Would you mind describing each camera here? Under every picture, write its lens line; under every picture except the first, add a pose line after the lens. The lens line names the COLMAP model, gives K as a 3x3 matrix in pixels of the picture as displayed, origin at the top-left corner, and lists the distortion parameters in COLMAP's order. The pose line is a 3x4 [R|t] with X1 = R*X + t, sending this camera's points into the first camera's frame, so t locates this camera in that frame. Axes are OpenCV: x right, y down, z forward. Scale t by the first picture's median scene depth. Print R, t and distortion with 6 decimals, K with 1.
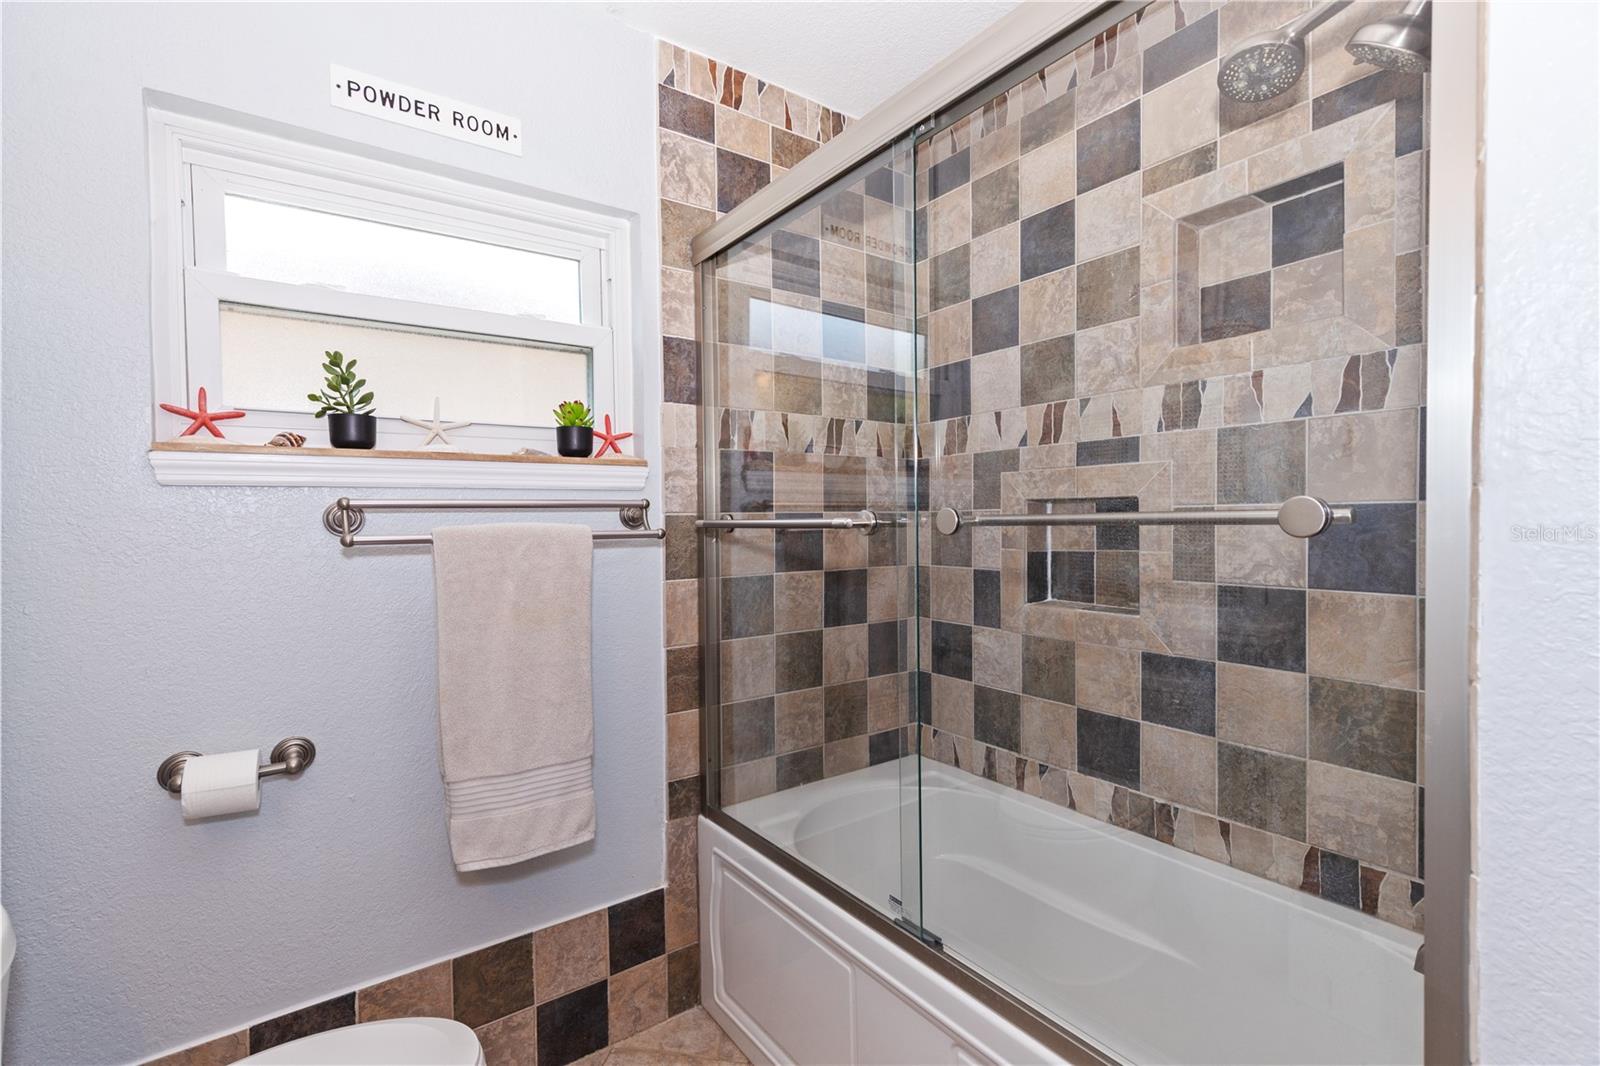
lens RADIAL K [[718.8, 0, 800.0], [0, 718.8, 533.0], [0, 0, 1]] dist [0.011027, -0.001242]
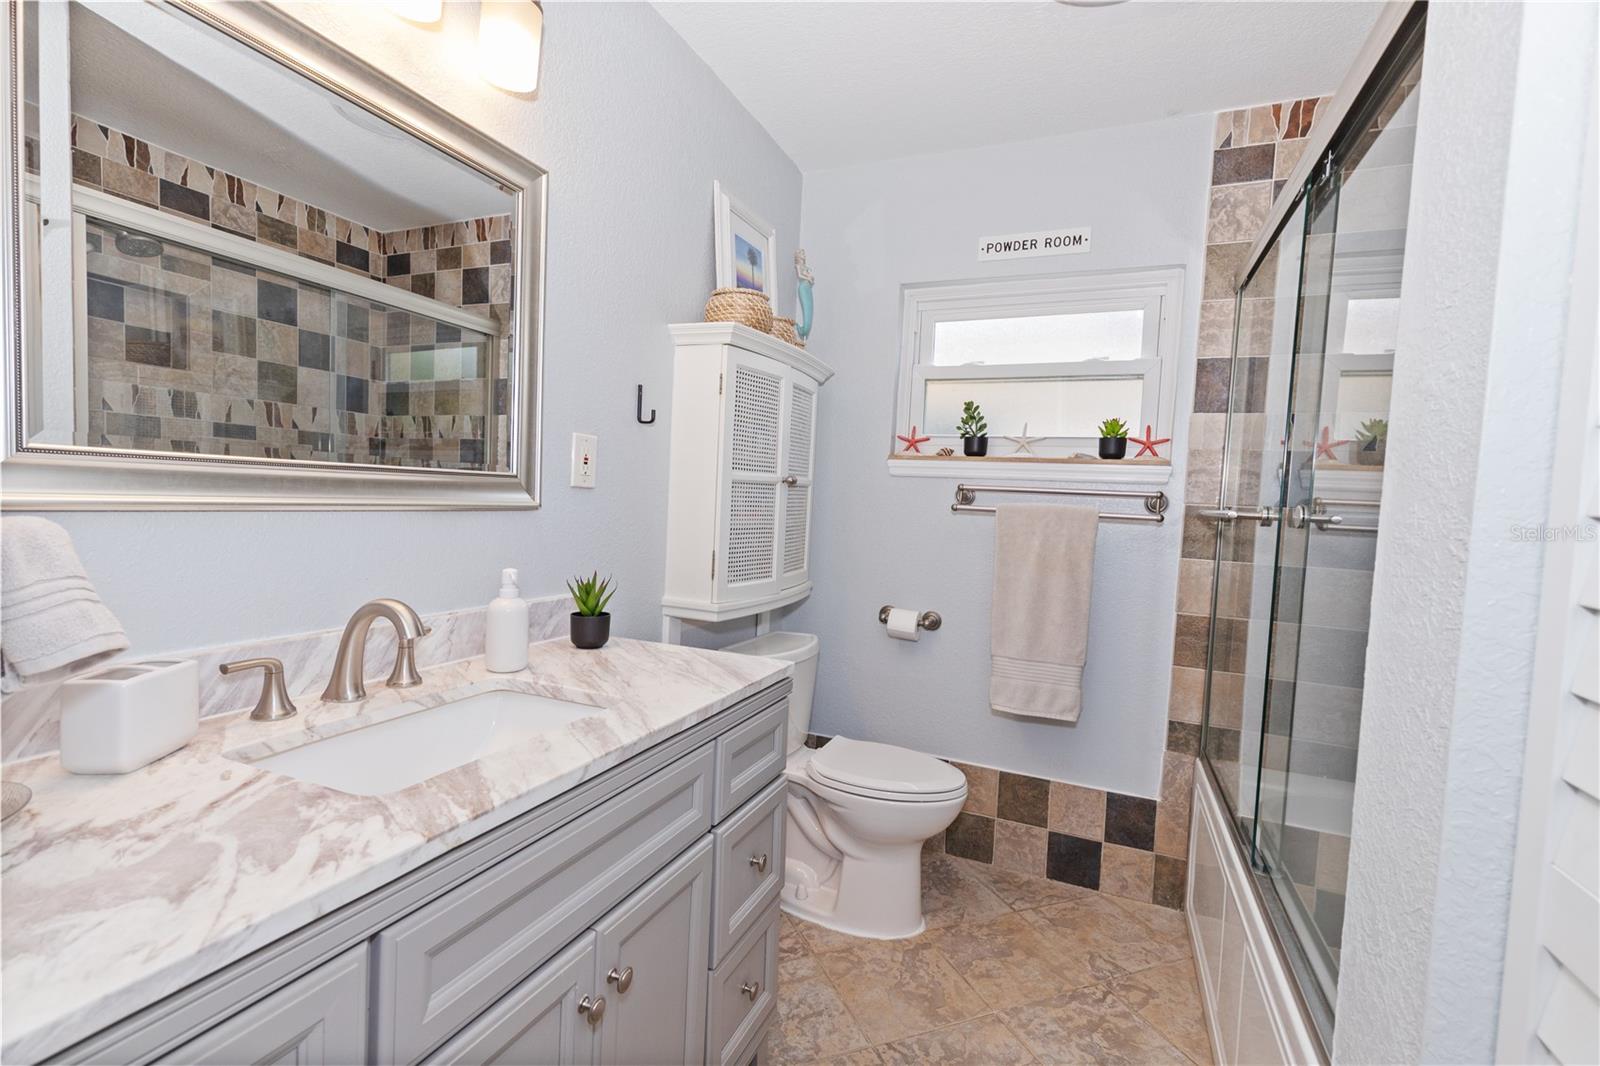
lens RADIAL K [[718.8, 0, 800.0], [0, 718.8, 533.0], [0, 0, 1]] dist [0.011027, -0.001242]
pose [[0.522730, 0.081962, -0.848549, 0.532328], [-0.072058, 0.996053, 0.051819, 0.006535], [0.849448, 0.034058, 0.526573, -0.215552]]
